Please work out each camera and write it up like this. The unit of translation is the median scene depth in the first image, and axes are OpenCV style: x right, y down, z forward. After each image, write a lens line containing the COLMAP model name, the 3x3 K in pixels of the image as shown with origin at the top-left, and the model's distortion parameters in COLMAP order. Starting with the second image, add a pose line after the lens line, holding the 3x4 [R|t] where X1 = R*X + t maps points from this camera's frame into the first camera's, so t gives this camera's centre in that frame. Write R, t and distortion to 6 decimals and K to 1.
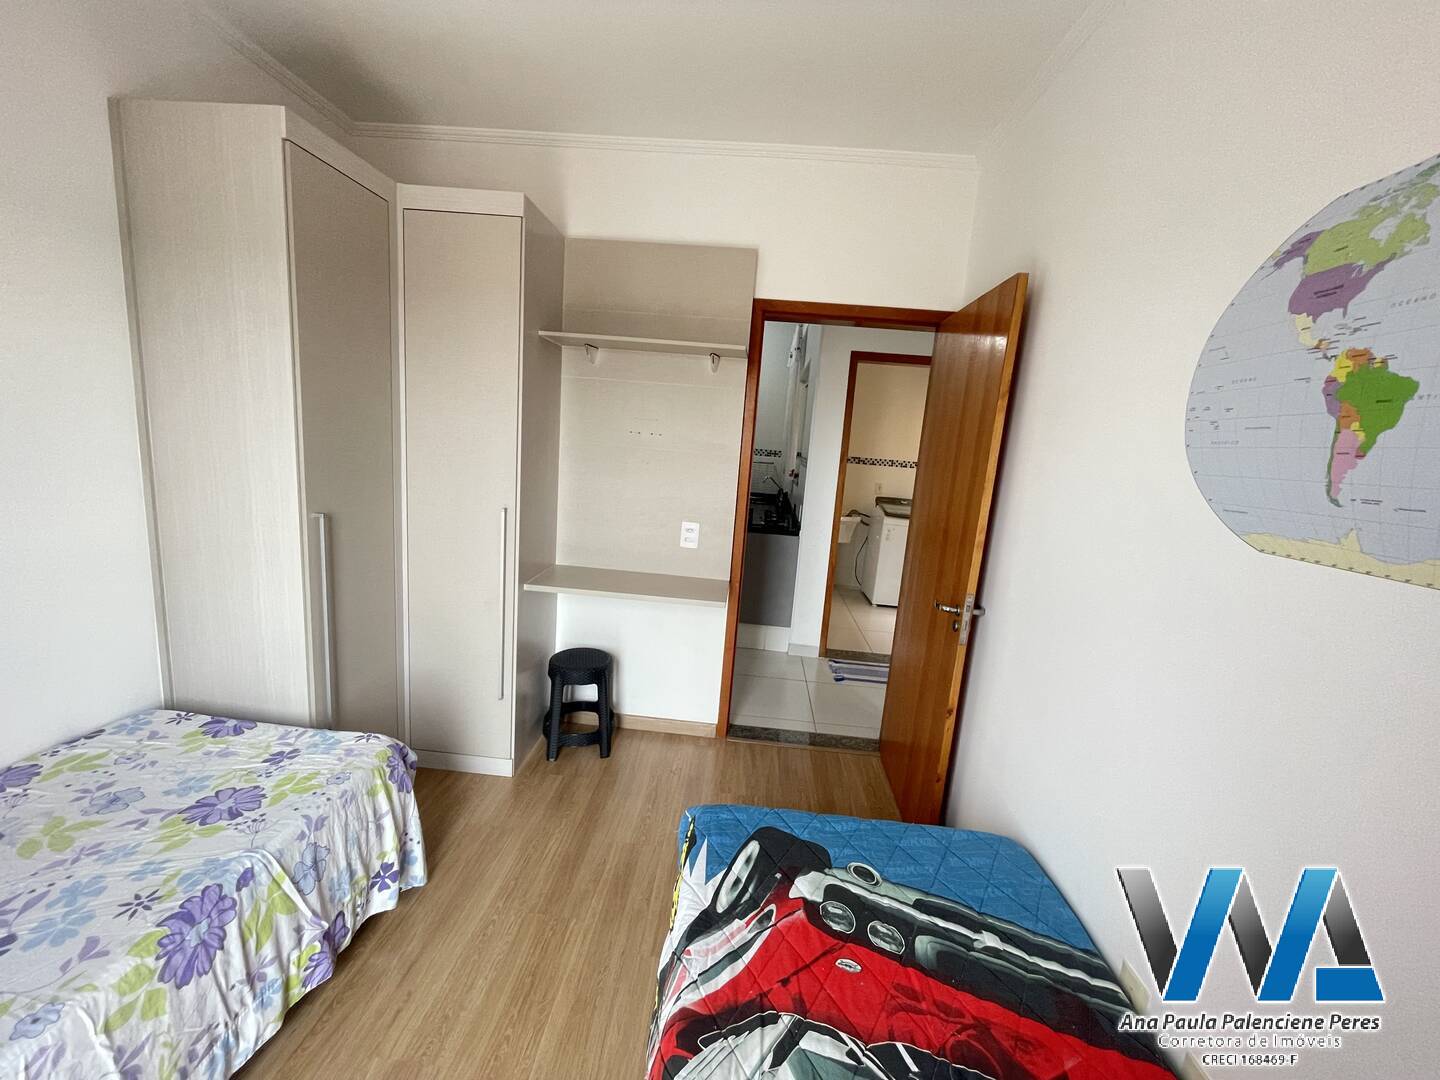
lens RADIAL K [[583.2, 0, 717.1], [0, 583.2, 545.2], [0, 0, 1]] dist [-0.000609, -0.000814]
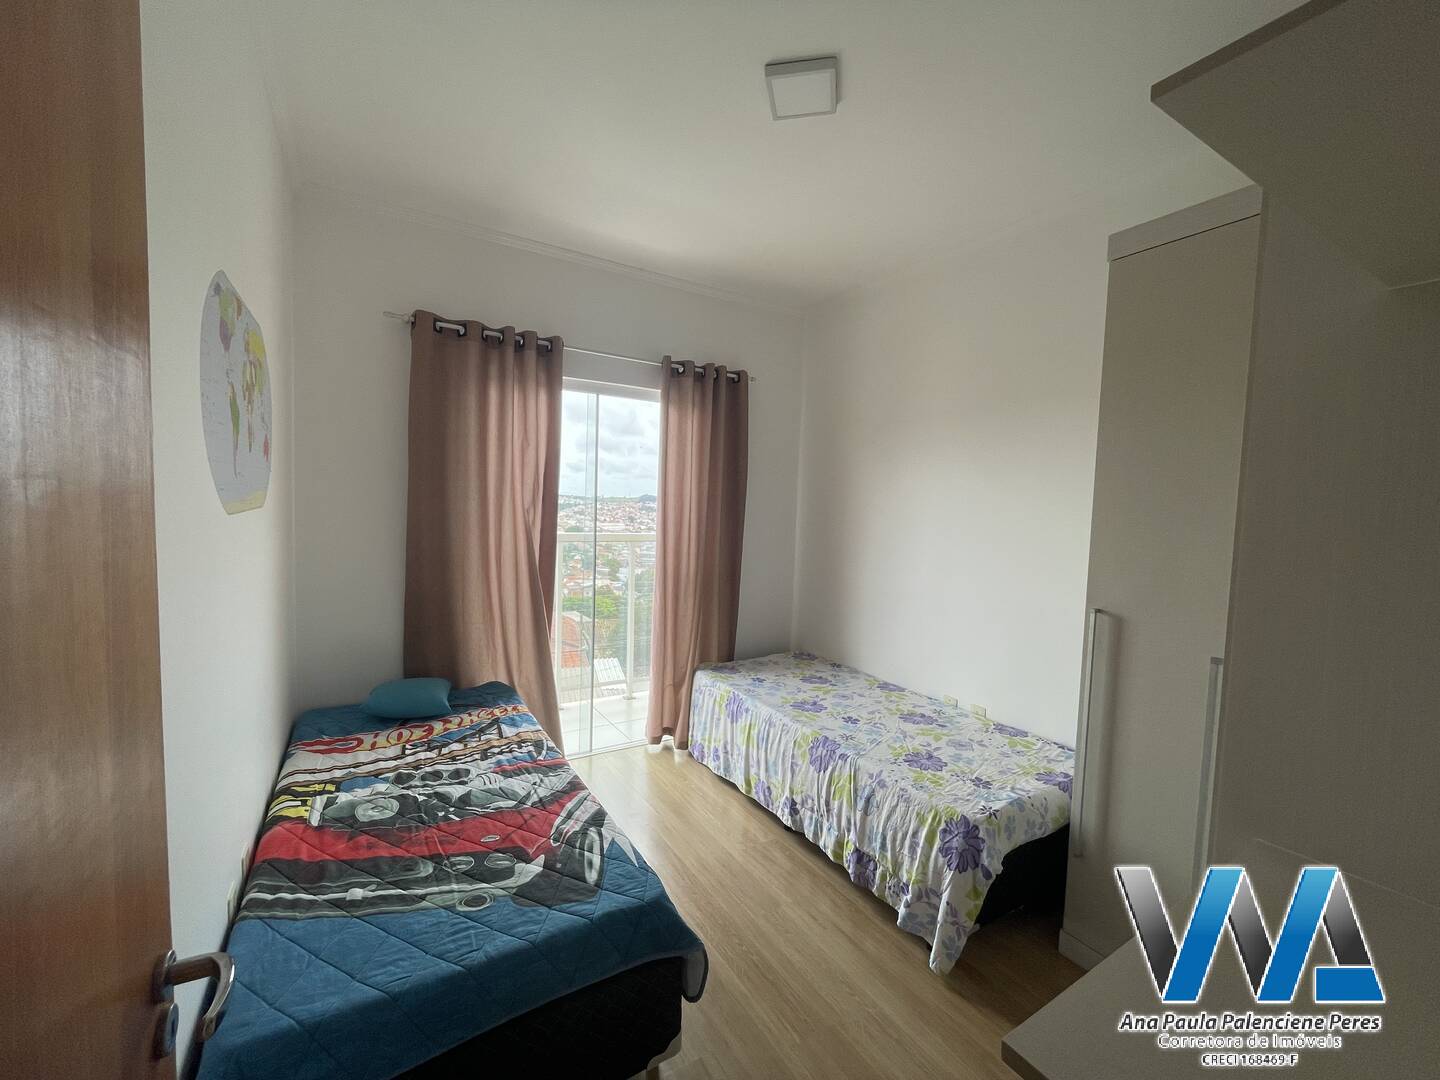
lens RADIAL K [[583.2, 0, 719.0], [0, 583.2, 540.3], [0, 0, 1]] dist [-0.000609, -0.000814]
pose [[-0.813433, -0.066675, -0.577824, 0.547135], [-0.202056, 0.963934, 0.173216, -0.284723], [0.545435, 0.257653, -0.797568, 1.921309]]
